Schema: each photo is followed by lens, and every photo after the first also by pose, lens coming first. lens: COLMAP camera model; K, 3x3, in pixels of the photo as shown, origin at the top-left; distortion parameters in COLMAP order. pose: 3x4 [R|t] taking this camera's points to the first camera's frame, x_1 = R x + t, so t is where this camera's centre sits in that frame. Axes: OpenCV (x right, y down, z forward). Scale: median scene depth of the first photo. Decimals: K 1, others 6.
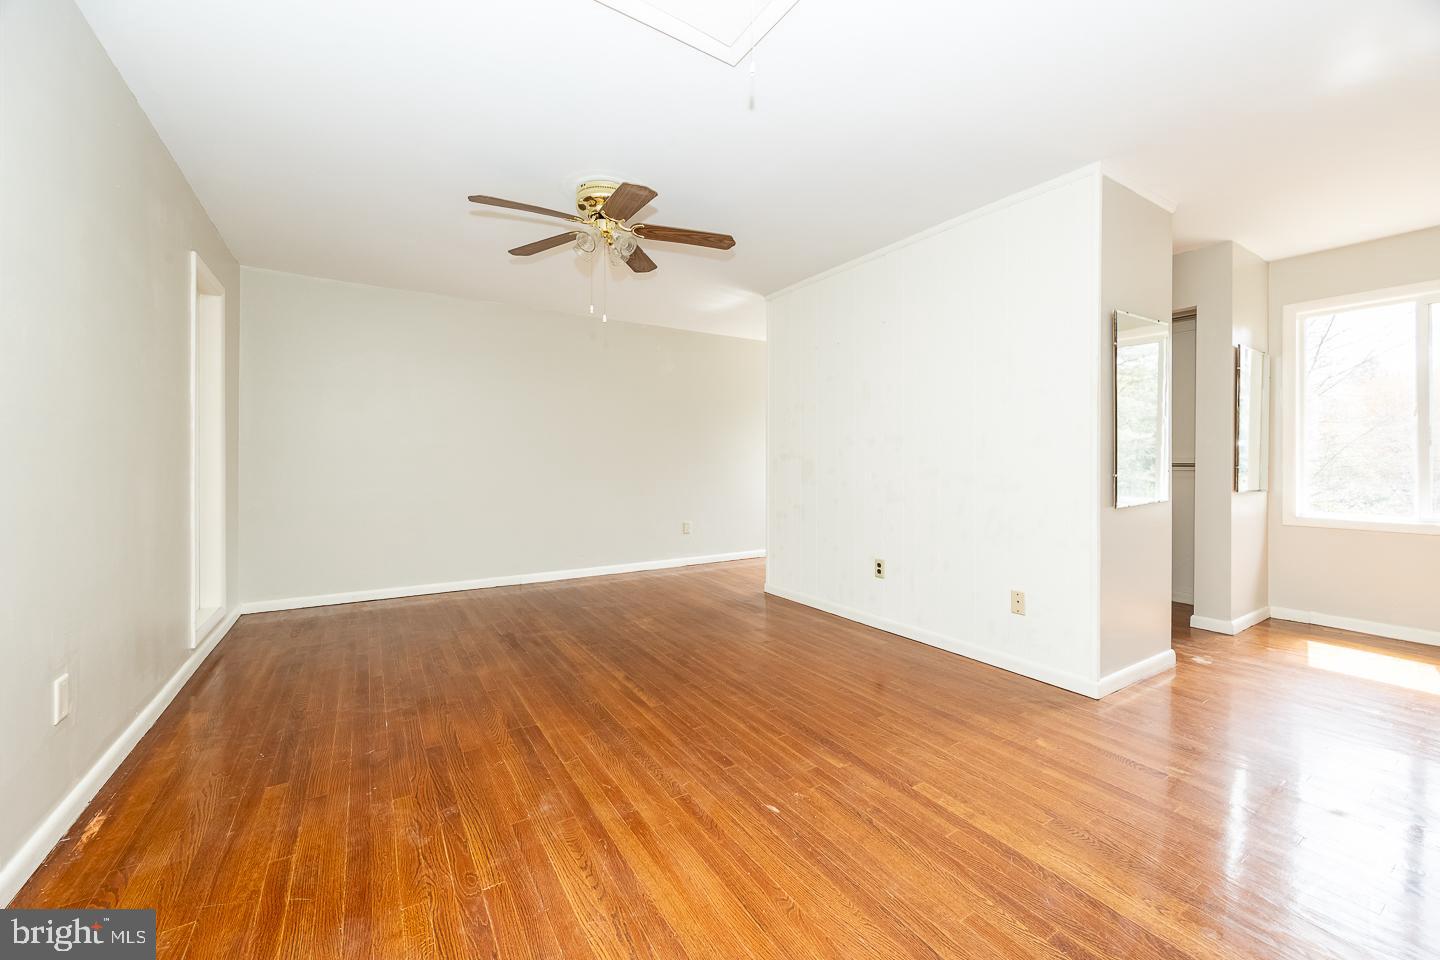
lens RADIAL K [[556.6, 0, 735.6], [0, 556.6, 475.7], [0, 0, 1]] dist [-0.003155, 0.000021]
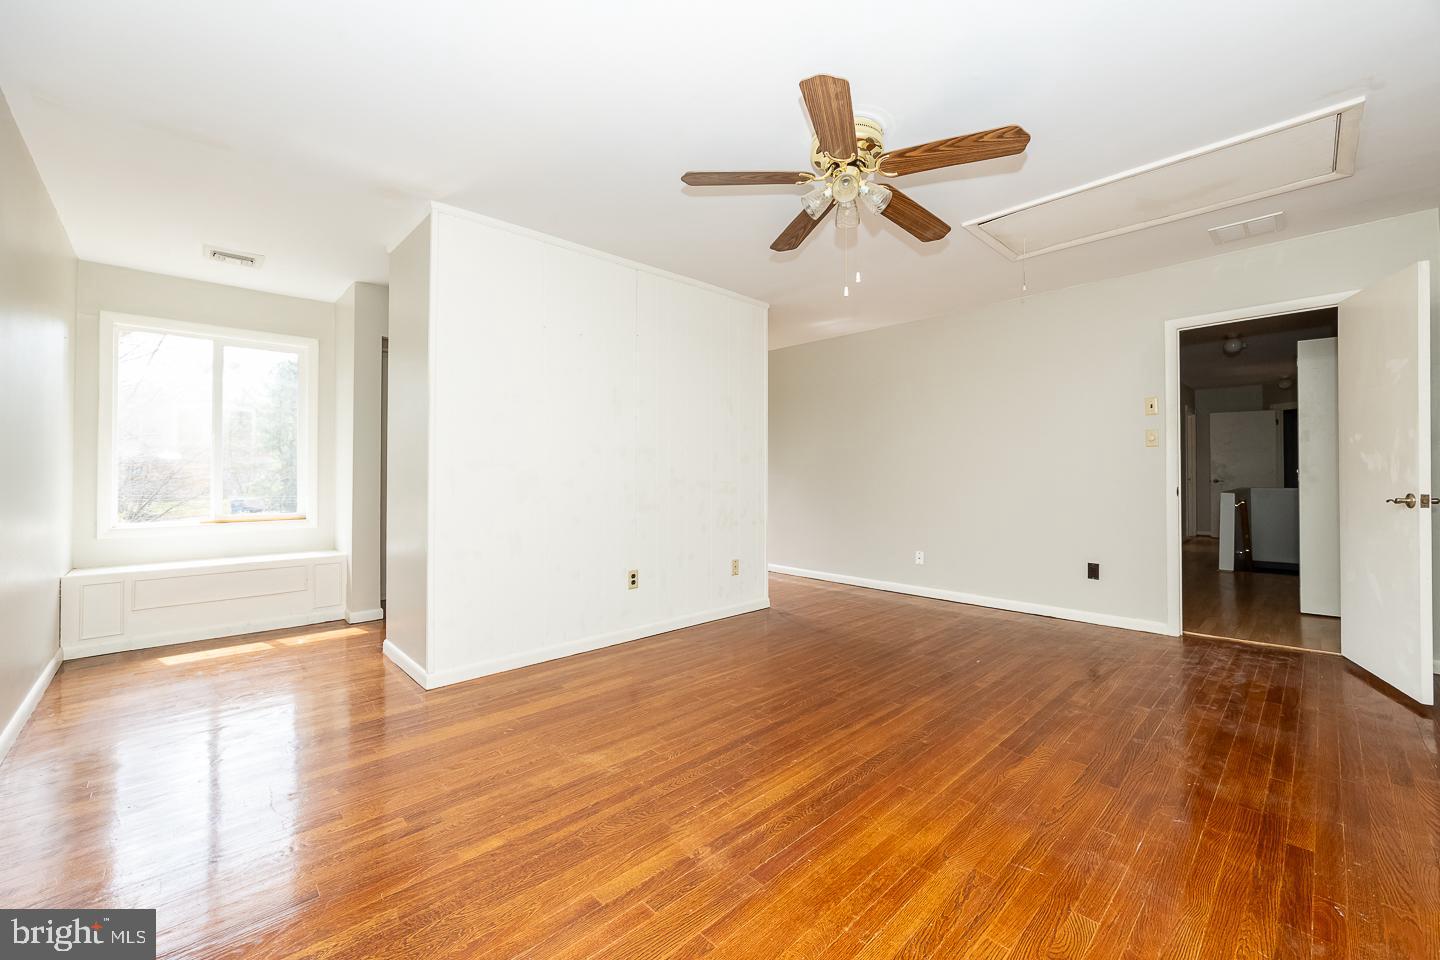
lens RADIAL K [[577.9, 0, 720.0], [0, 577.9, 480.0], [0, 0, 1]] dist [-0.012473, -0.000493]
pose [[-0.171234, -0.005655, 0.985214, -1.075573], [0.033250, 0.999381, 0.011515, -0.022258], [-0.984669, 0.034730, -0.170940, 1.410988]]
